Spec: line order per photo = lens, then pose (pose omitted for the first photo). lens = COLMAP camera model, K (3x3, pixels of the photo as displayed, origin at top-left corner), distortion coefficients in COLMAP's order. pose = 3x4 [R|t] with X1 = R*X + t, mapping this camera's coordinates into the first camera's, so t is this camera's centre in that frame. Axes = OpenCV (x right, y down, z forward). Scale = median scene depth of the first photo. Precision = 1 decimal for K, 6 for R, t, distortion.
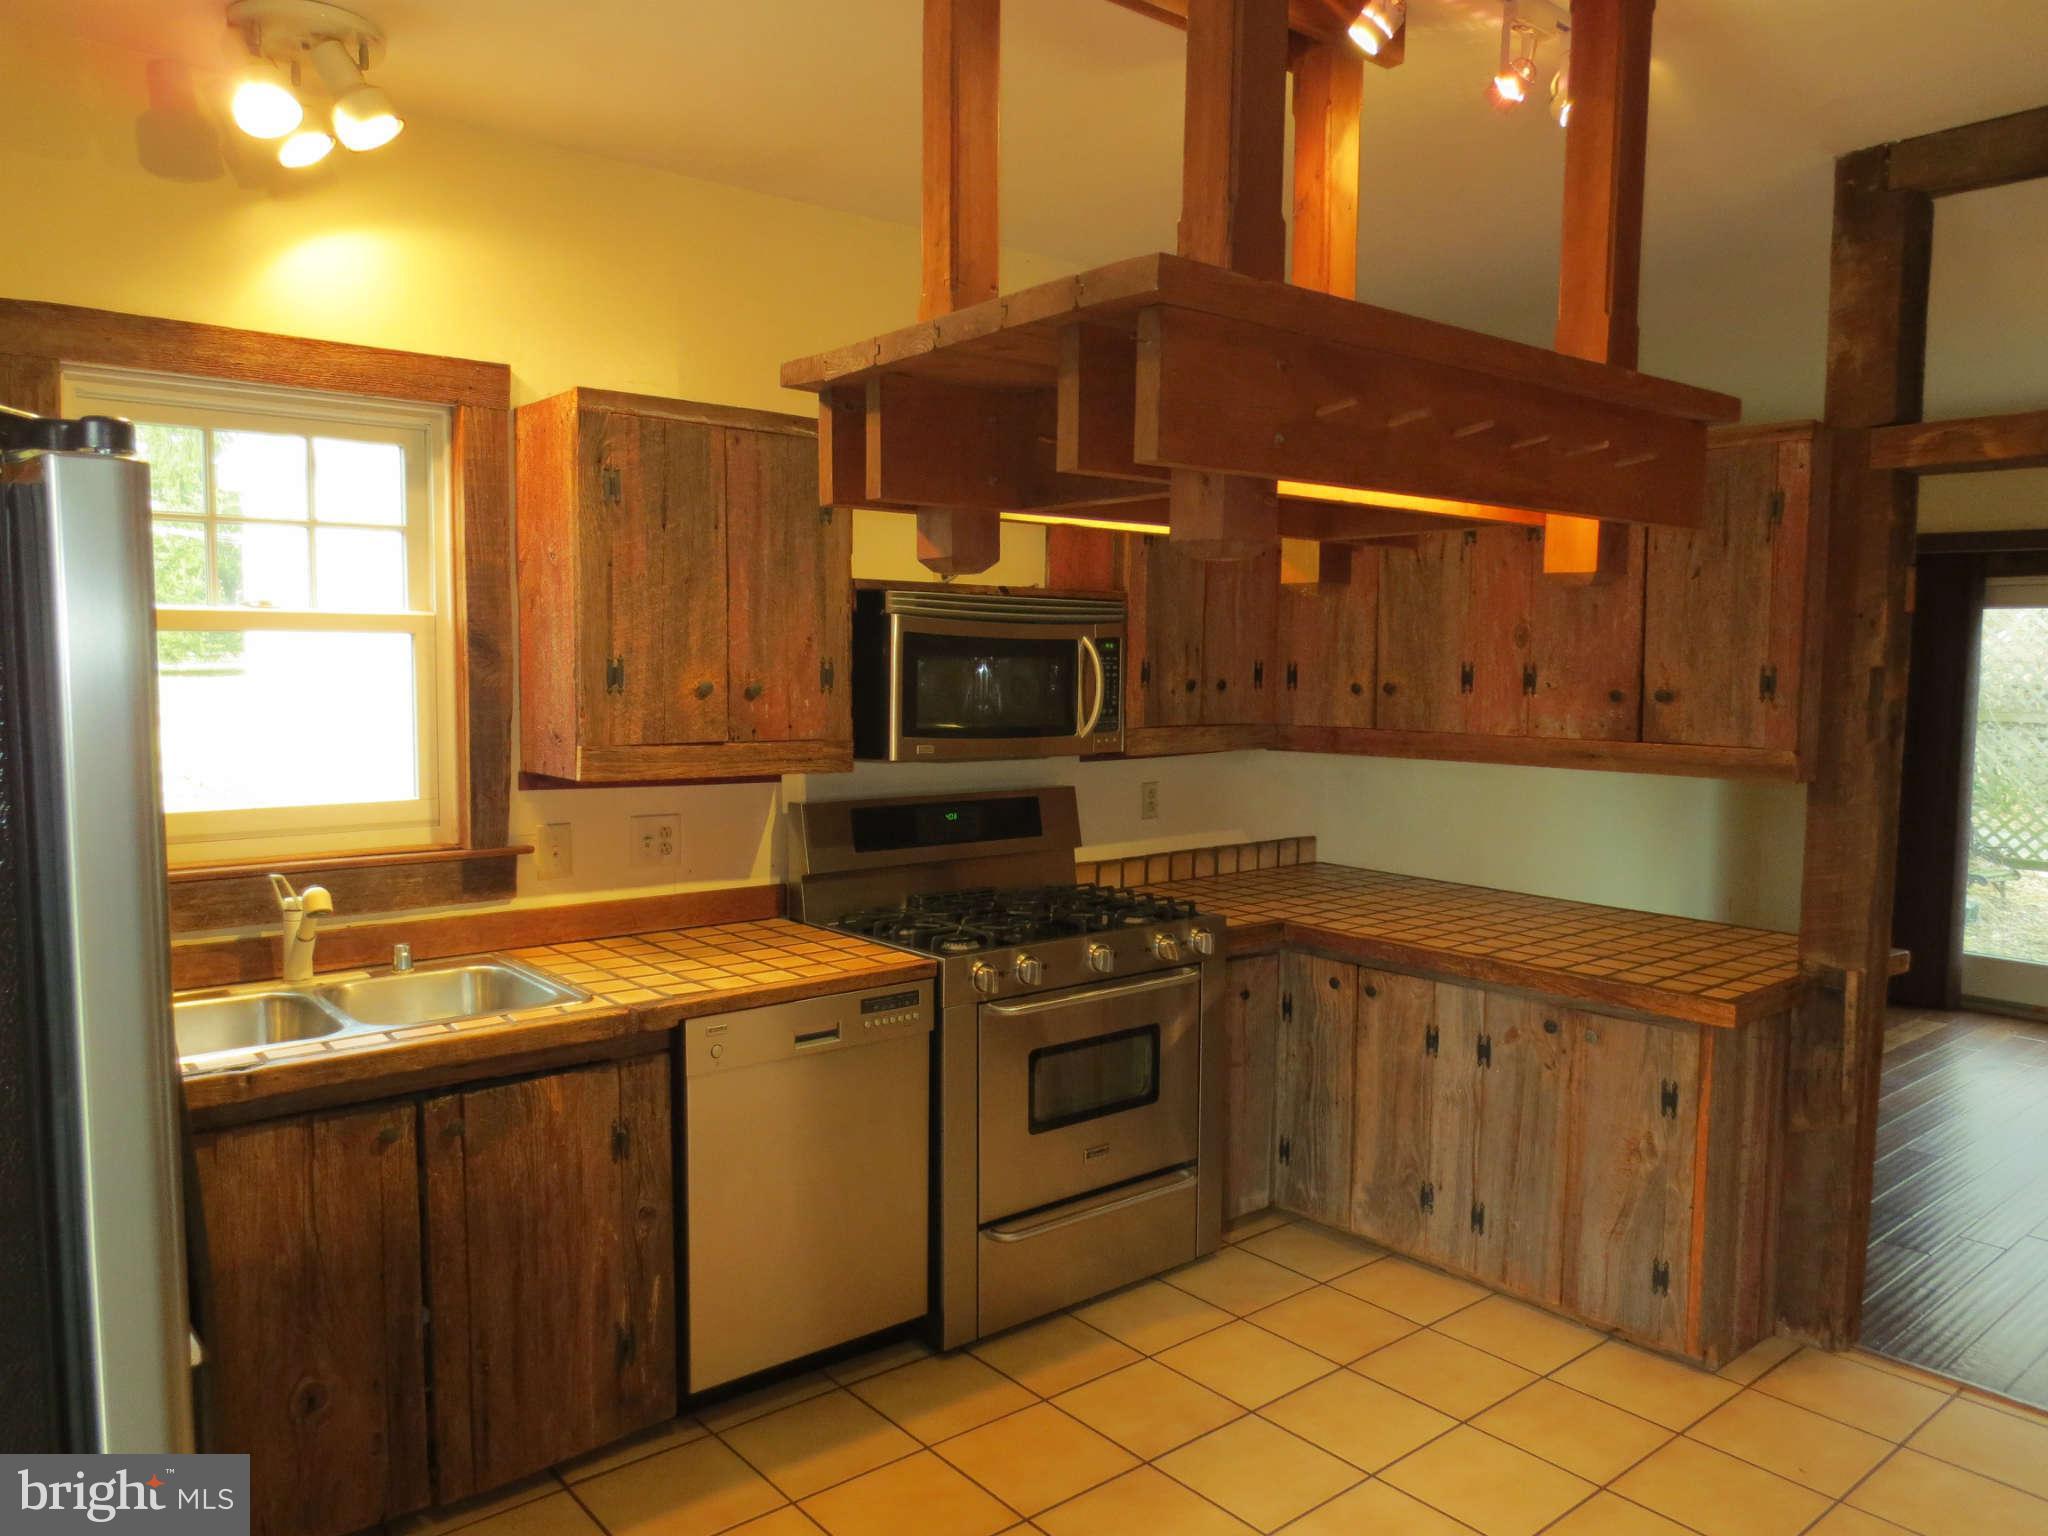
lens RADIAL K [[1438.1, 0, 1024.4], [0, 1438.1, 773.5], [0, 0, 1]] dist [0.003742, -0.002372]
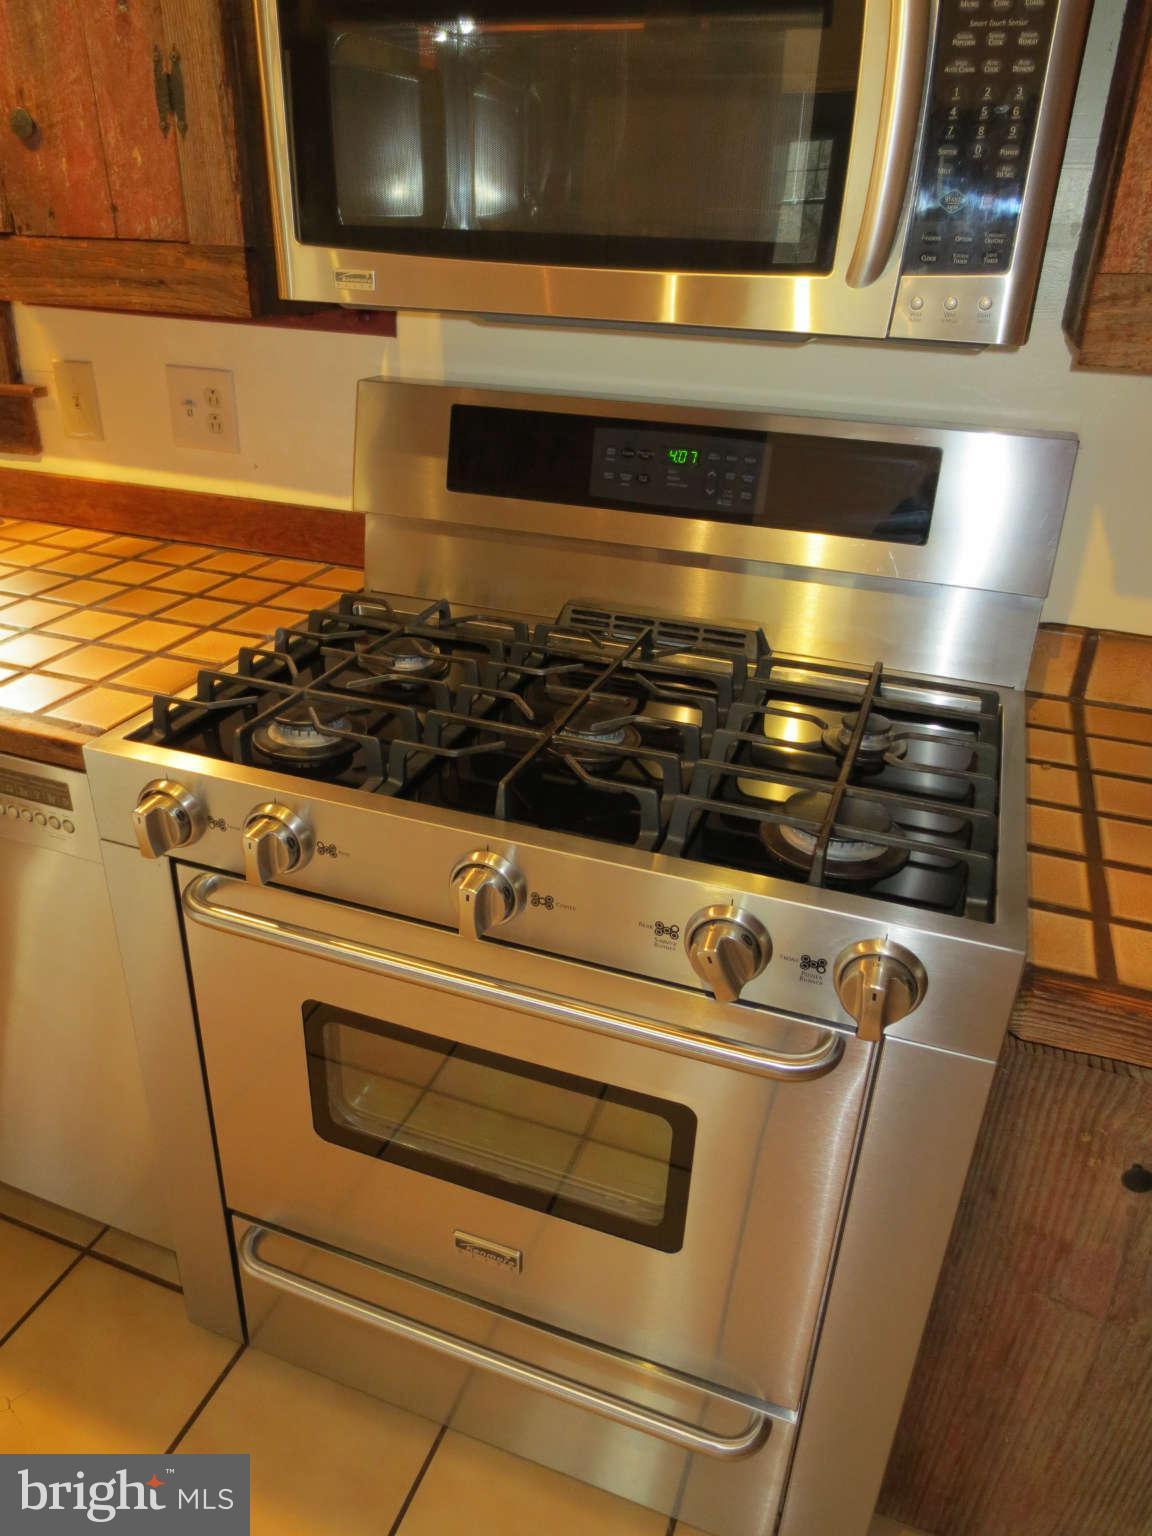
lens RADIAL K [[1078.5, 0, 573.1], [0, 1078.5, 766.1], [0, 0, 1]] dist [0.003742, -0.002372]
pose [[0.493939, 0.397759, -0.773183, 0.295645], [-0.090090, 0.907857, 0.409488, -0.024342], [0.864817, -0.132605, 0.484260, 0.924421]]
